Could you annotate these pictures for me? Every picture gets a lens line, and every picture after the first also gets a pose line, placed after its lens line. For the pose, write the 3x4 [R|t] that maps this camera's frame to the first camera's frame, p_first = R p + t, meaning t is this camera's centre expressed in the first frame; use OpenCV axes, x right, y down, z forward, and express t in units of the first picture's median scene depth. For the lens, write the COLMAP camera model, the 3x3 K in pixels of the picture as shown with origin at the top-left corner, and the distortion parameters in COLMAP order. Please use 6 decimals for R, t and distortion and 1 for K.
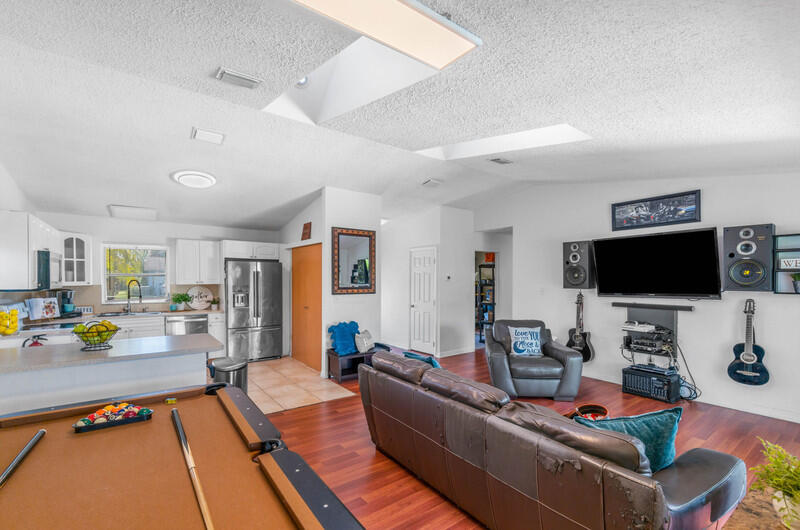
lens RADIAL K [[347.8, 0, 395.2], [0, 347.8, 282.0], [0, 0, 1]] dist [0.003048, 0.000464]
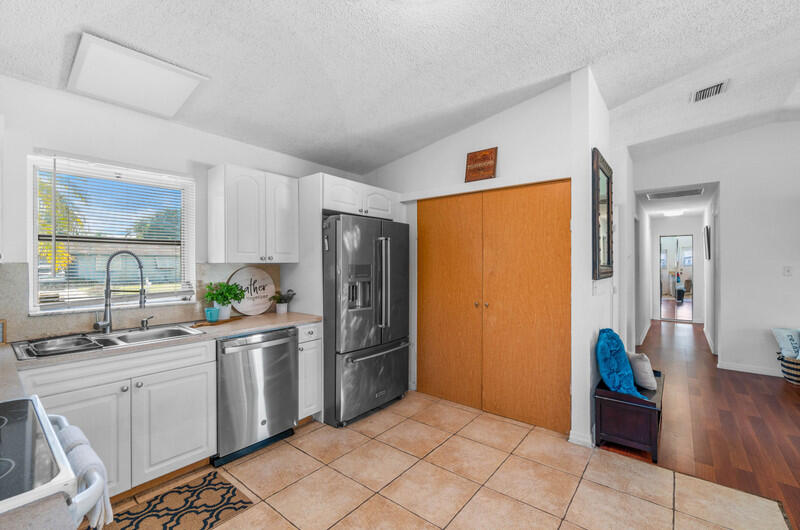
lens RADIAL K [[347.8, 0, 398.6], [0, 347.8, 261.8], [0, 0, 1]] dist [0.003048, 0.000464]
pose [[0.970708, -0.002015, 0.240253, -0.493899], [0.005994, 0.999857, -0.015833, 0.013303], [-0.240187, 0.016810, 0.970581, 0.487951]]
